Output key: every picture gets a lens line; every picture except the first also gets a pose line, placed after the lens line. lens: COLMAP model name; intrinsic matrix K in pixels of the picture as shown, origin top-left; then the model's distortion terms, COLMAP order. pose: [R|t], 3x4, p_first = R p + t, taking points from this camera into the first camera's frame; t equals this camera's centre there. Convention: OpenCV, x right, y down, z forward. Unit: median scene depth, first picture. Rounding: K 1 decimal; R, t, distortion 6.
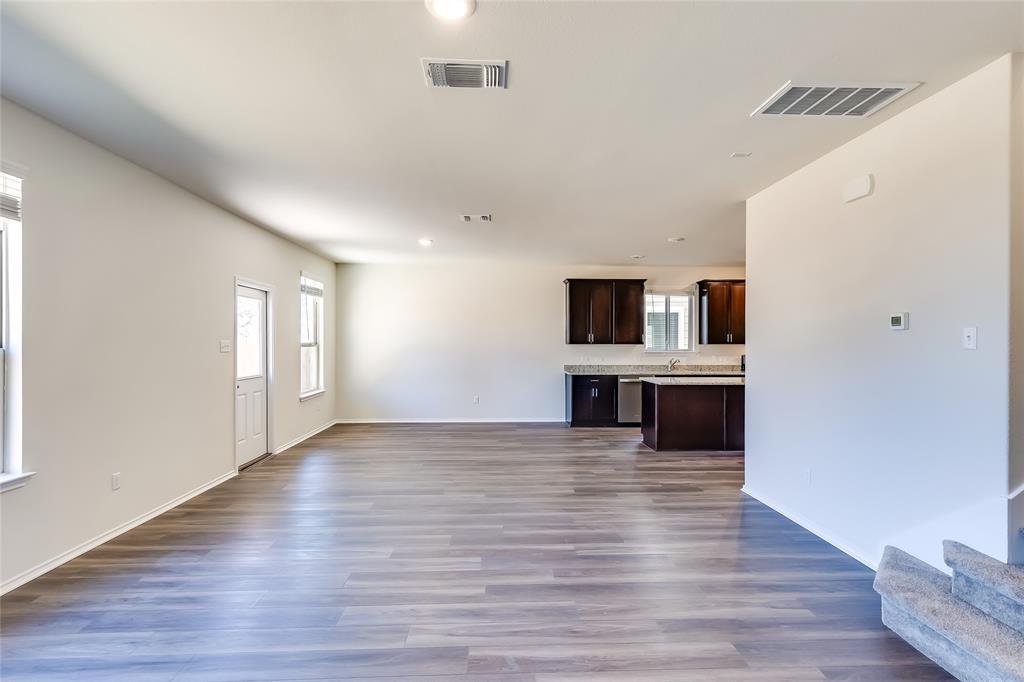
lens RADIAL K [[466.7, 0, 512.0], [0, 466.7, 341.0], [0, 0, 1]] dist [0.001840, 0.000063]
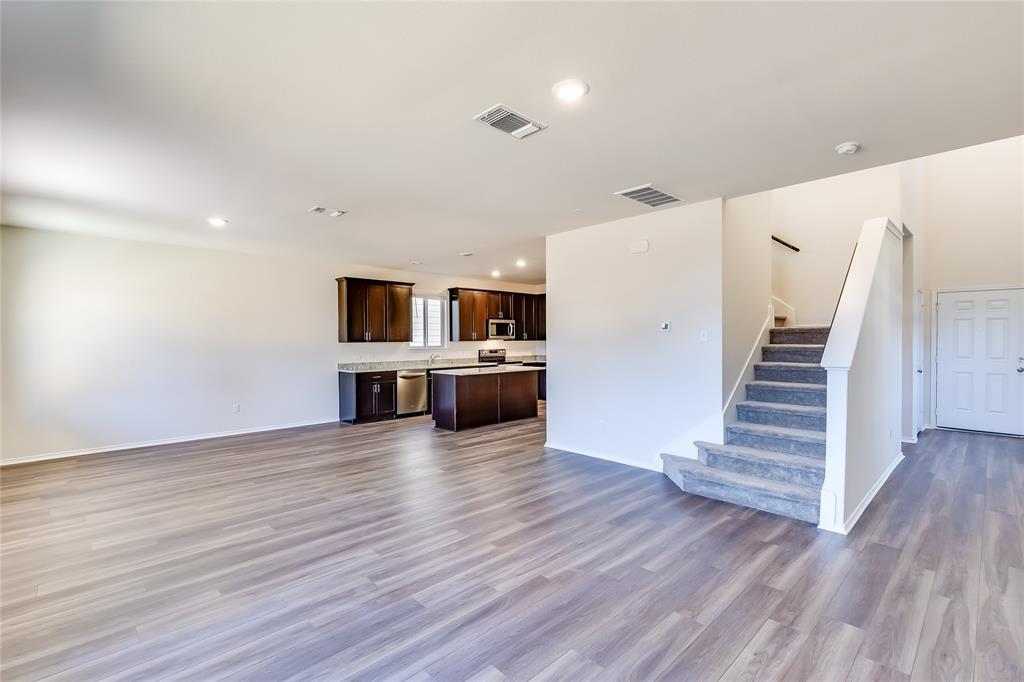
lens RADIAL K [[461.2, 0, 512.0], [0, 461.2, 342.7], [0, 0, 1]] dist [0.005375, 0.000128]
pose [[0.748485, -0.012119, 0.663041, -0.324093], [0.006472, 0.999919, 0.010970, -0.001692], [-0.663120, -0.003919, 0.748503, 0.030983]]
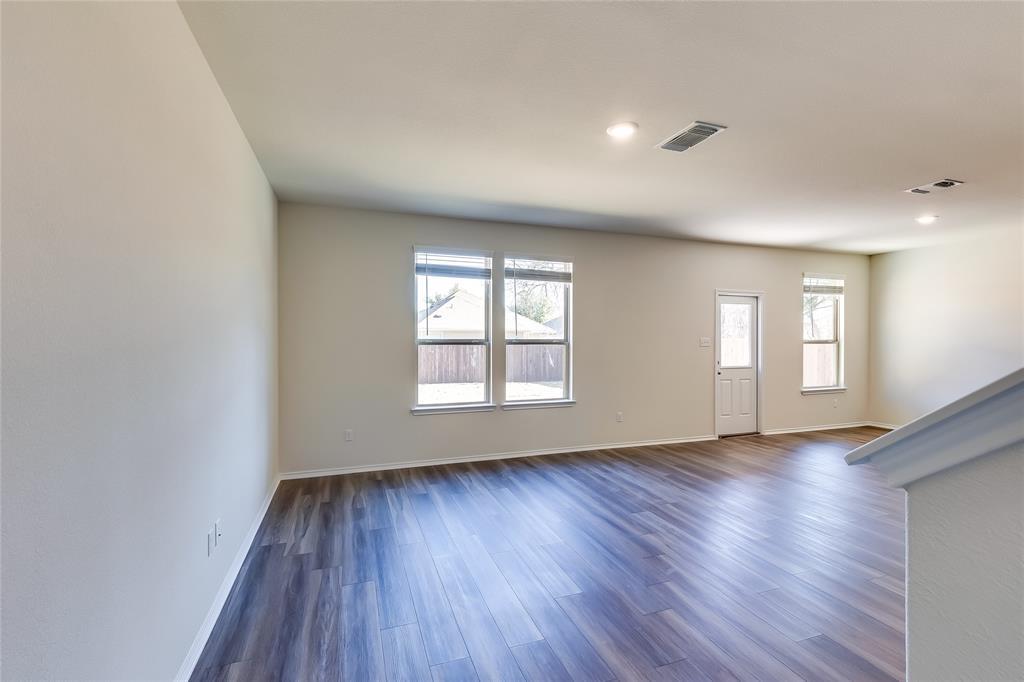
lens RADIAL K [[453.4, 0, 510.3], [0, 453.4, 343.2], [0, 0, 1]] dist [0.002138, 0.000062]
pose [[0.293698, 0.005738, -0.955881, 0.349787], [0.001930, 0.999976, 0.006596, 0.003412], [0.955896, -0.003782, 0.293680, 0.050925]]
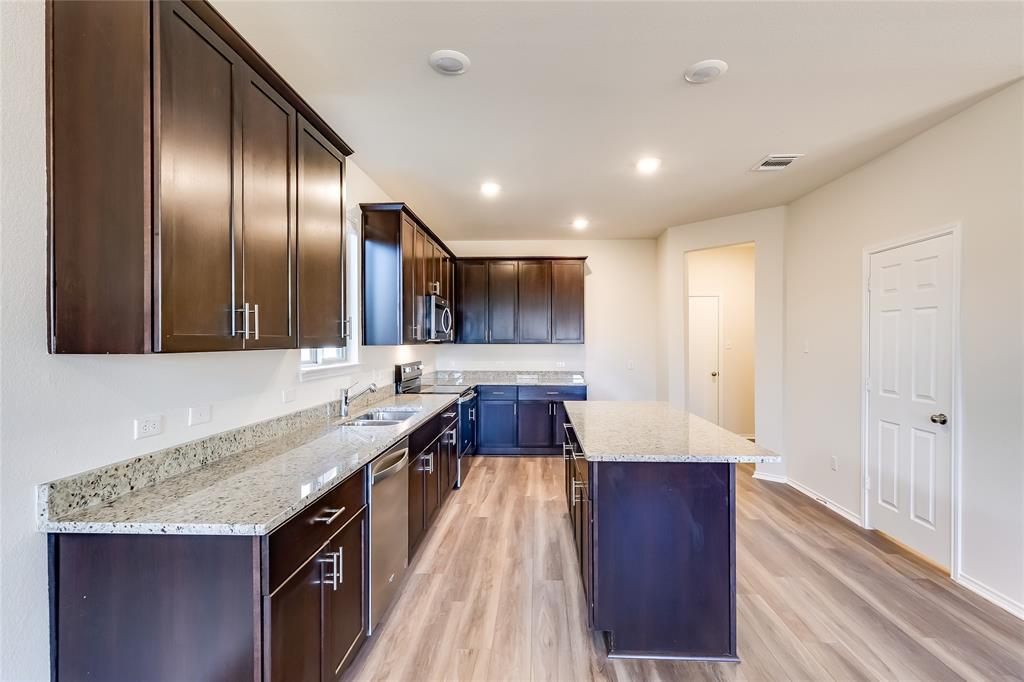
lens RADIAL K [[473.5, 0, 519.1], [0, 473.5, 343.2], [0, 0, 1]] dist [0.011033, 0.000324]
pose [[0.078810, -0.007397, 0.996862, -0.046699], [-0.002242, 0.999969, 0.007597, 0.001602], [-0.996887, -0.002833, 0.078791, 1.035307]]
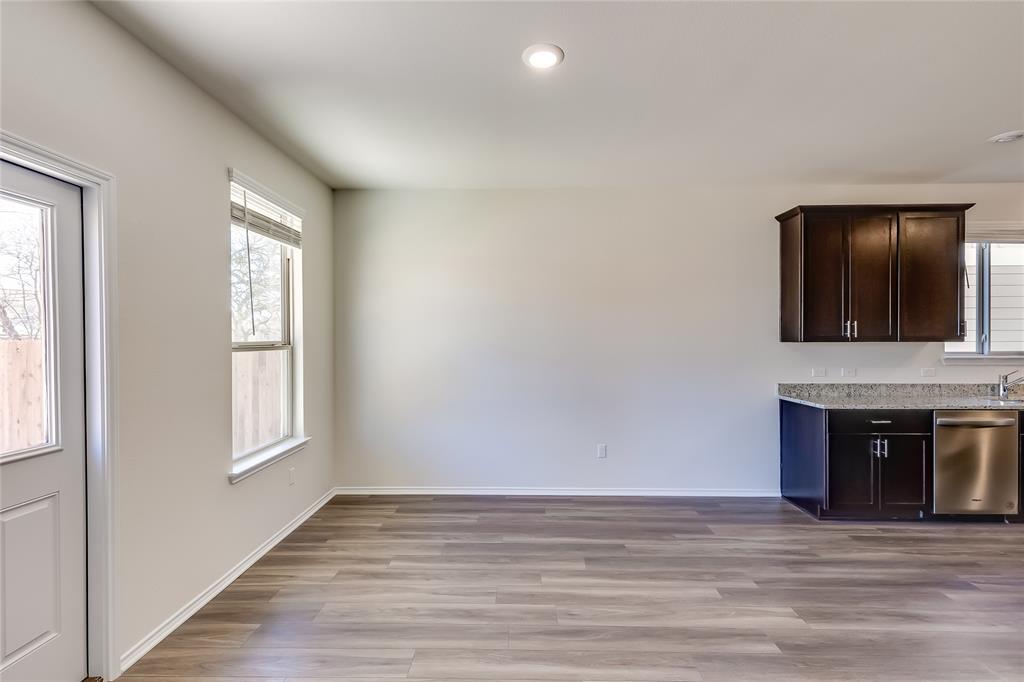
lens RADIAL K [[461.2, 0, 512.0], [0, 461.2, 342.7], [0, 0, 1]] dist [0.005375, 0.000128]
pose [[0.998111, -0.003996, -0.061304, -0.179137], [0.004567, 0.999948, 0.009162, 0.001678], [0.061264, -0.009425, 0.998077, 0.609400]]
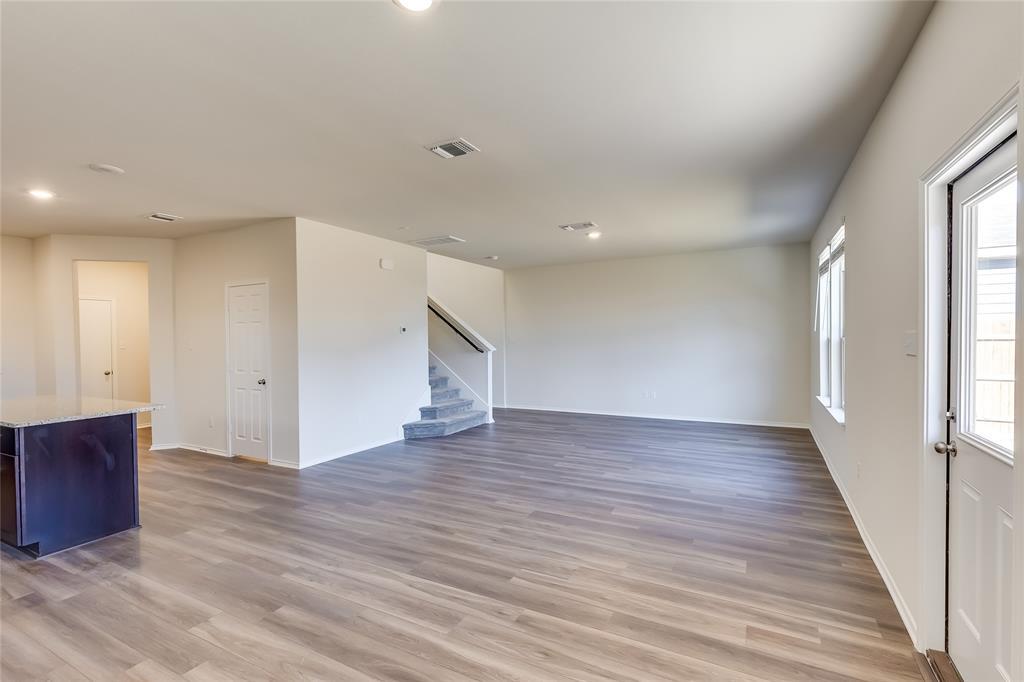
lens RADIAL K [[467.8, 0, 517.5], [0, 467.8, 341.5], [0, 0, 1]] dist [0.003740, 0.000978]
pose [[-0.864514, 0.003191, 0.502599, -0.369296], [0.009428, 0.999907, 0.009869, 0.000521], [-0.502521, 0.013270, -0.864463, 1.160993]]
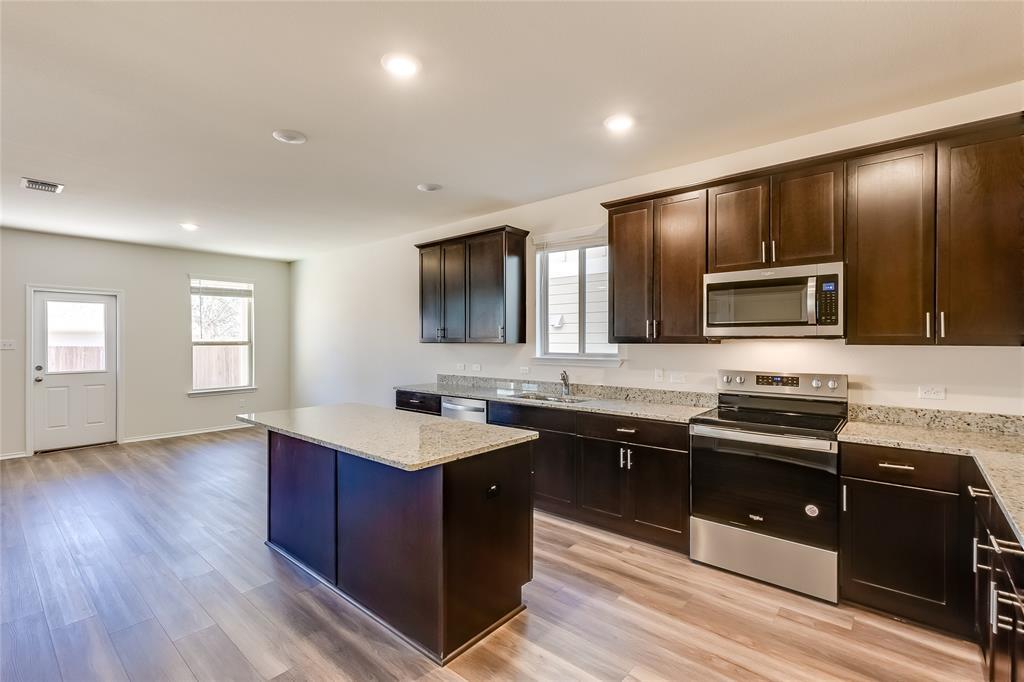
lens RADIAL K [[461.2, 0, 512.0], [0, 461.2, 342.7], [0, 0, 1]] dist [0.005375, 0.000128]
pose [[0.733124, 0.000476, -0.680094, 0.802437], [0.004928, 0.999970, 0.006012, 0.003610], [0.680077, -0.007759, 0.733100, 0.734208]]
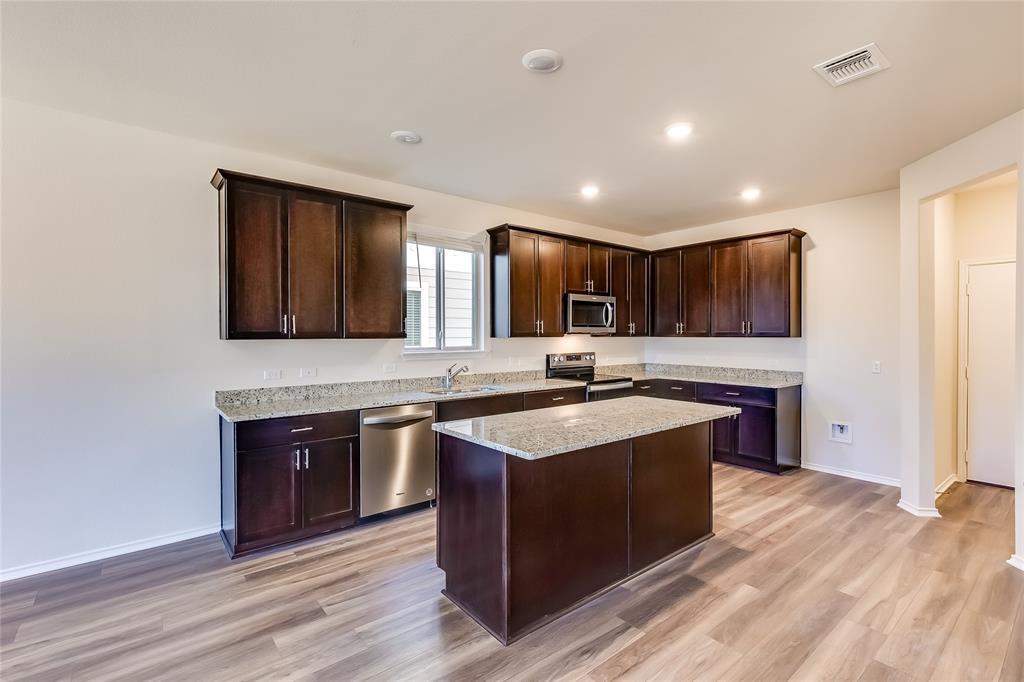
lens RADIAL K [[467.8, 0, 517.5], [0, 467.8, 341.5], [0, 0, 1]] dist [0.003740, 0.000978]
pose [[0.798152, -0.012240, 0.602332, 0.096396], [0.001619, 0.999834, 0.018173, 0.001902], [-0.602454, -0.013530, 0.798039, 0.654537]]
